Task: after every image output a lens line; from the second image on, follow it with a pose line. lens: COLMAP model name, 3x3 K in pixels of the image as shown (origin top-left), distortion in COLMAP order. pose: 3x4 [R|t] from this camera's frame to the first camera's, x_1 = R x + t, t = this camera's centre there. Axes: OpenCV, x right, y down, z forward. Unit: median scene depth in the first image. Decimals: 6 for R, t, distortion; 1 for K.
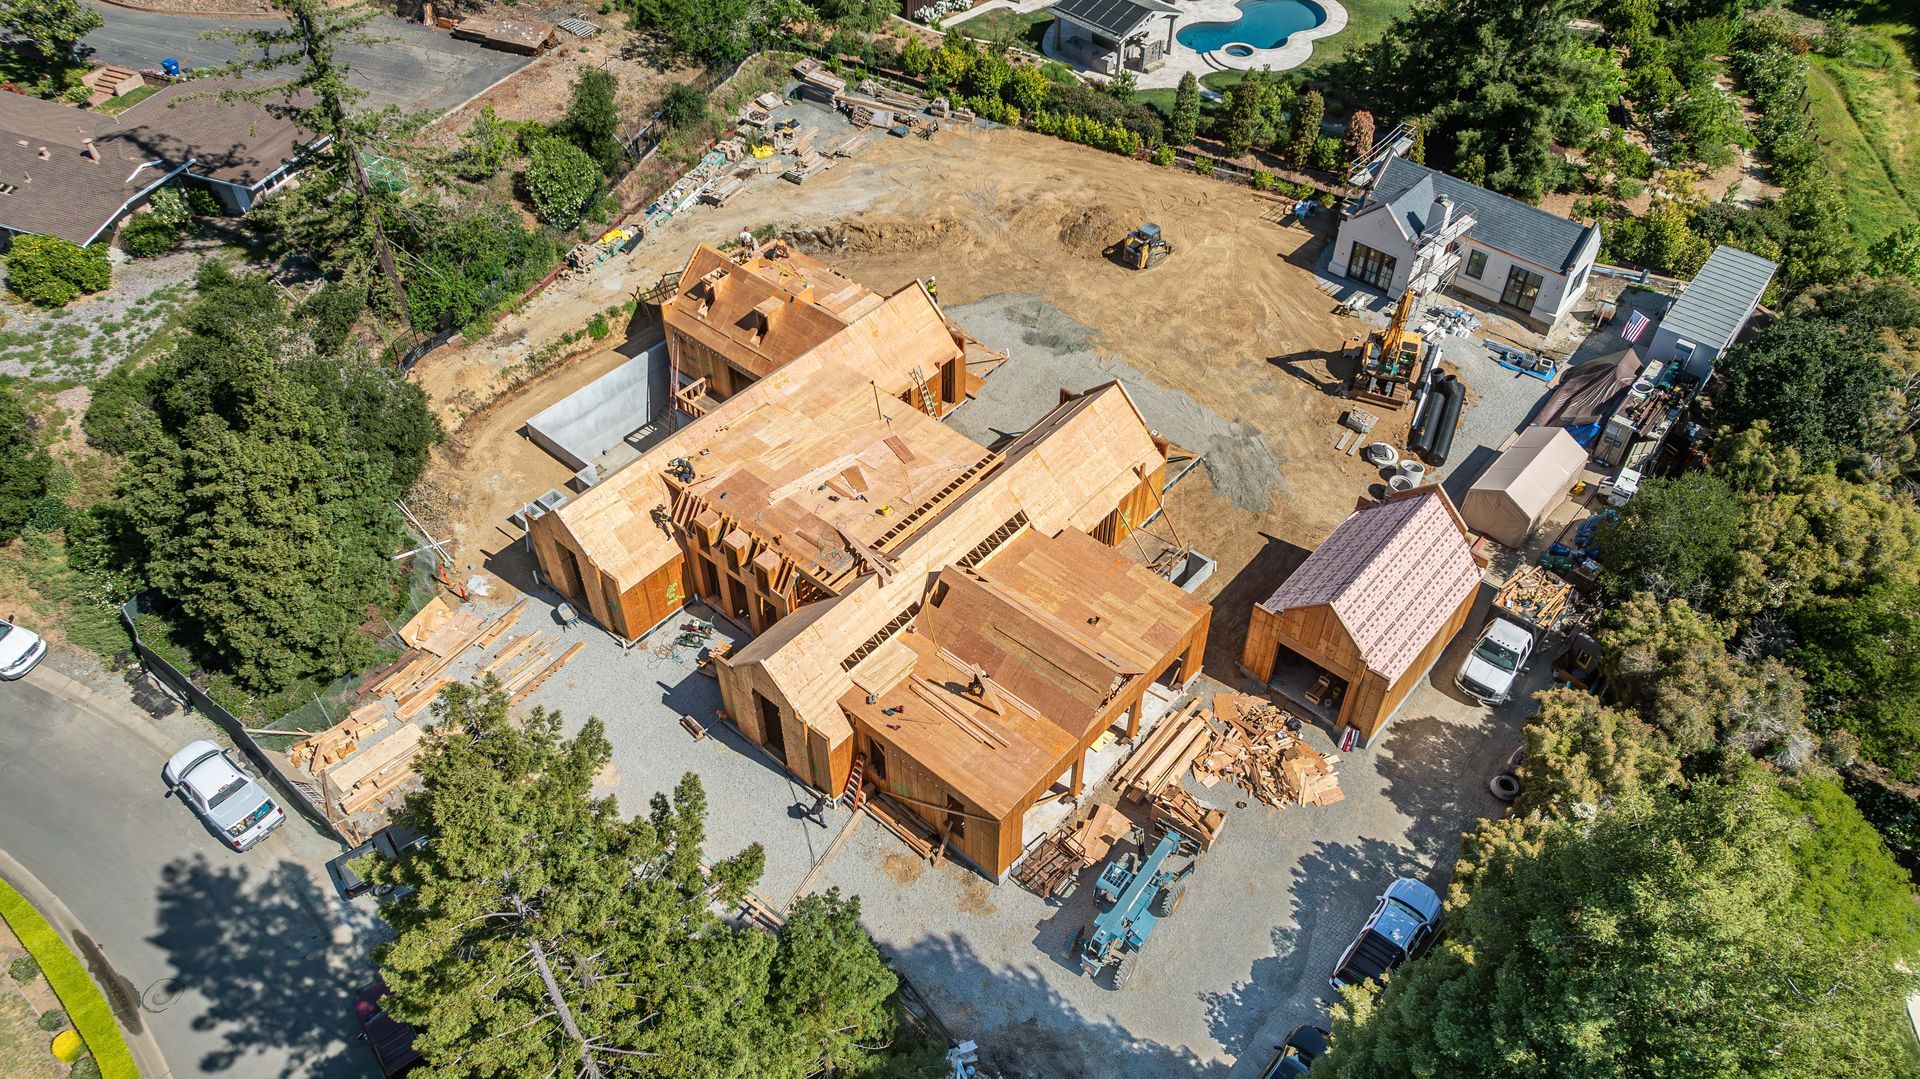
lens RADIAL K [[1369.8, 0, 960.0], [0, 1369.8, 539.5], [0, 0, 1]] dist [-0.000121, -0.000403]
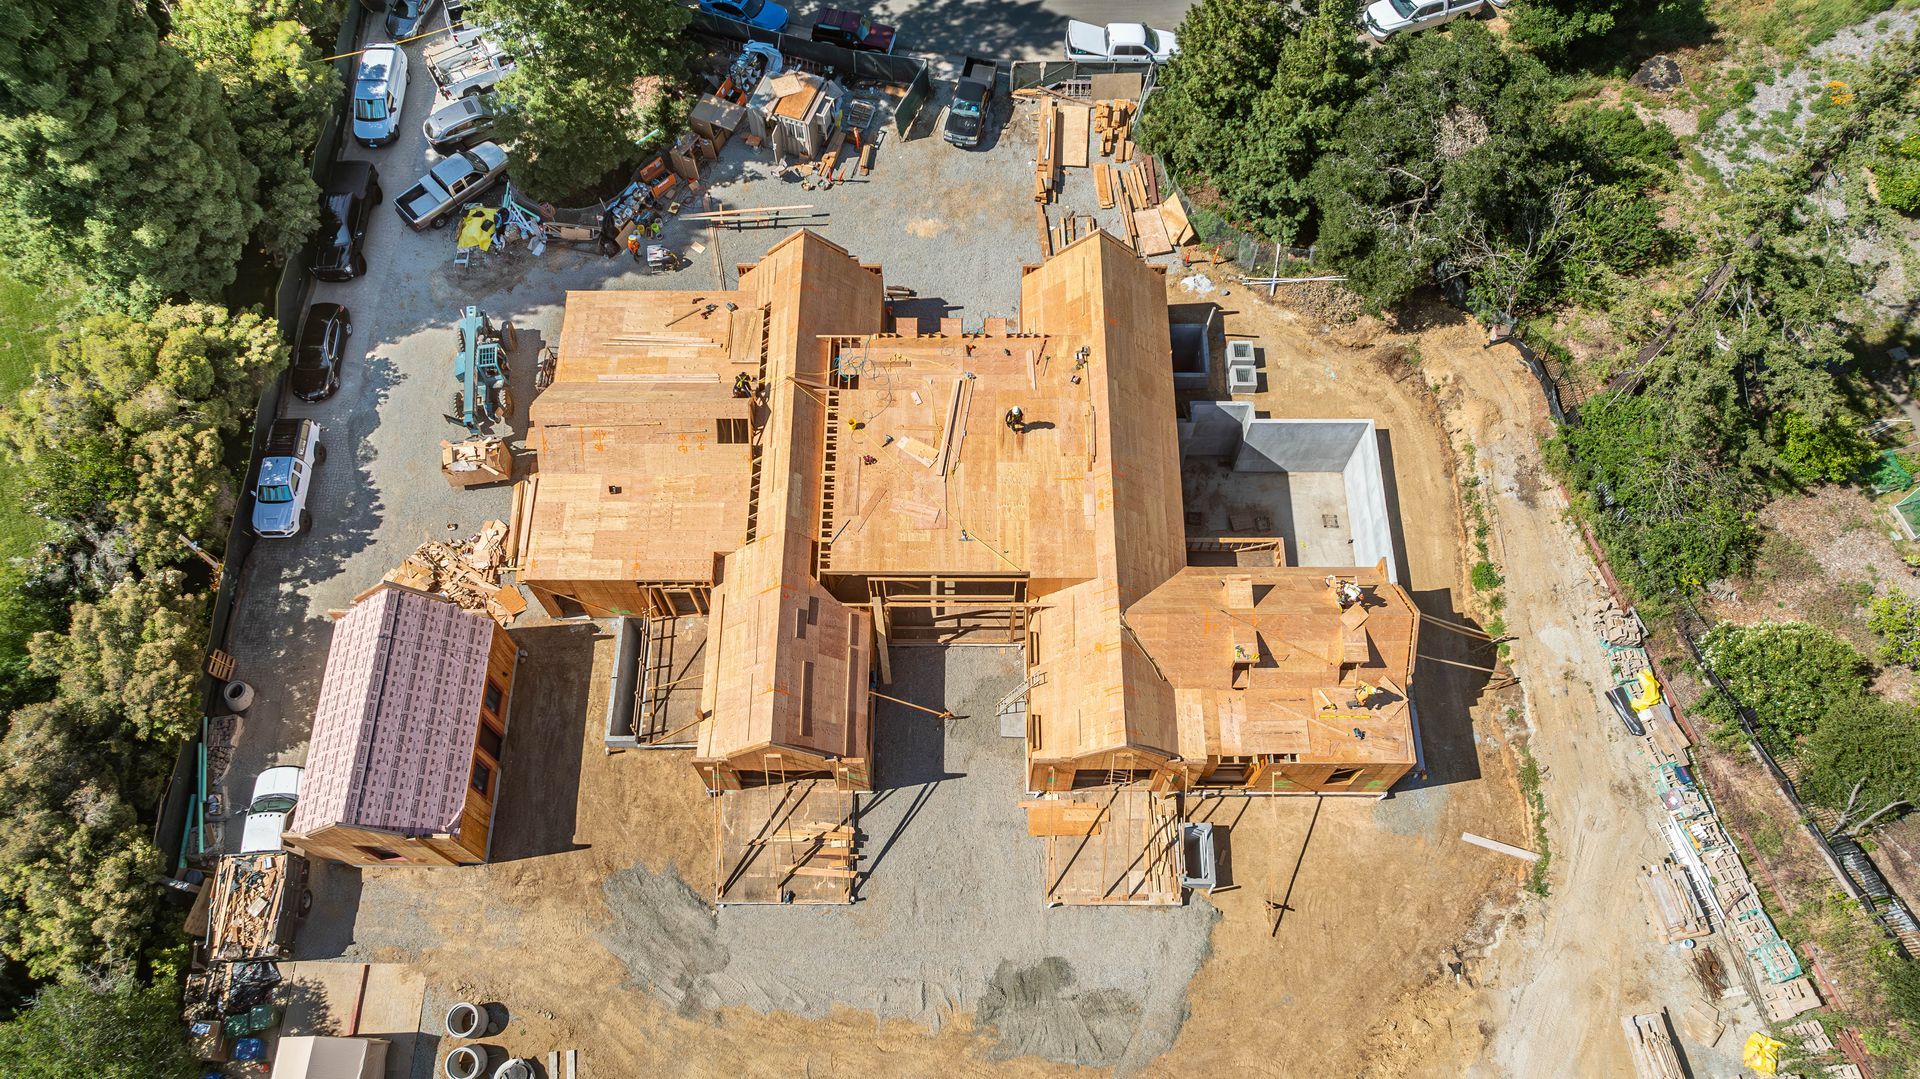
lens RADIAL K [[1351.2, 0, 960.0], [0, 1351.2, 539.5], [0, 0, 1]] dist [-0.028847, 0.003035]
pose [[-0.749419, 0.605012, -0.268945, 0.140154], [-0.454251, -0.174309, 0.873655, -0.679012], [0.481692, 0.776902, 0.405458, 0.559615]]
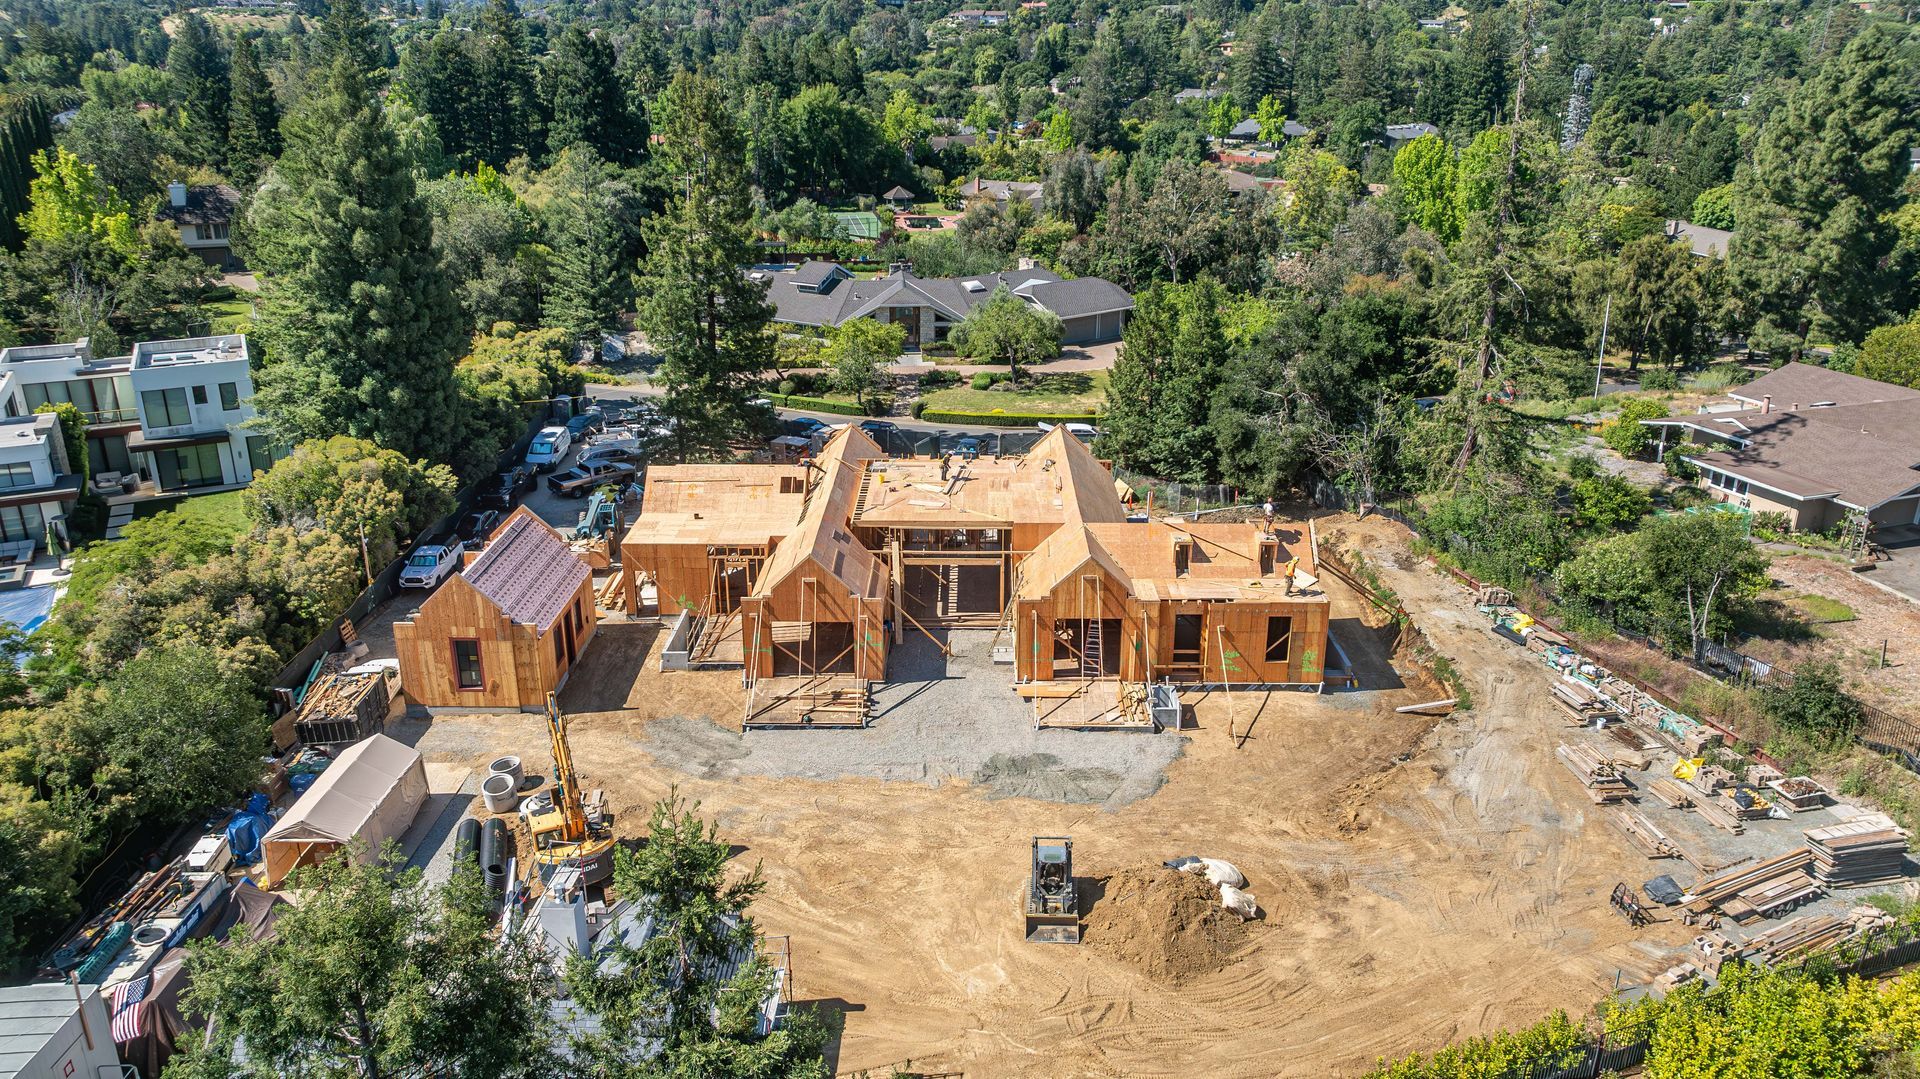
lens RADIAL K [[1351.2, 0, 960.0], [0, 1351.2, 539.5], [0, 0, 1]] dist [-0.028847, 0.003035]
pose [[-0.754230, 0.245311, -0.609065, 0.512581], [-0.451177, 0.480305, 0.752162, -0.751164], [0.477050, 0.842099, -0.251582, 1.083187]]
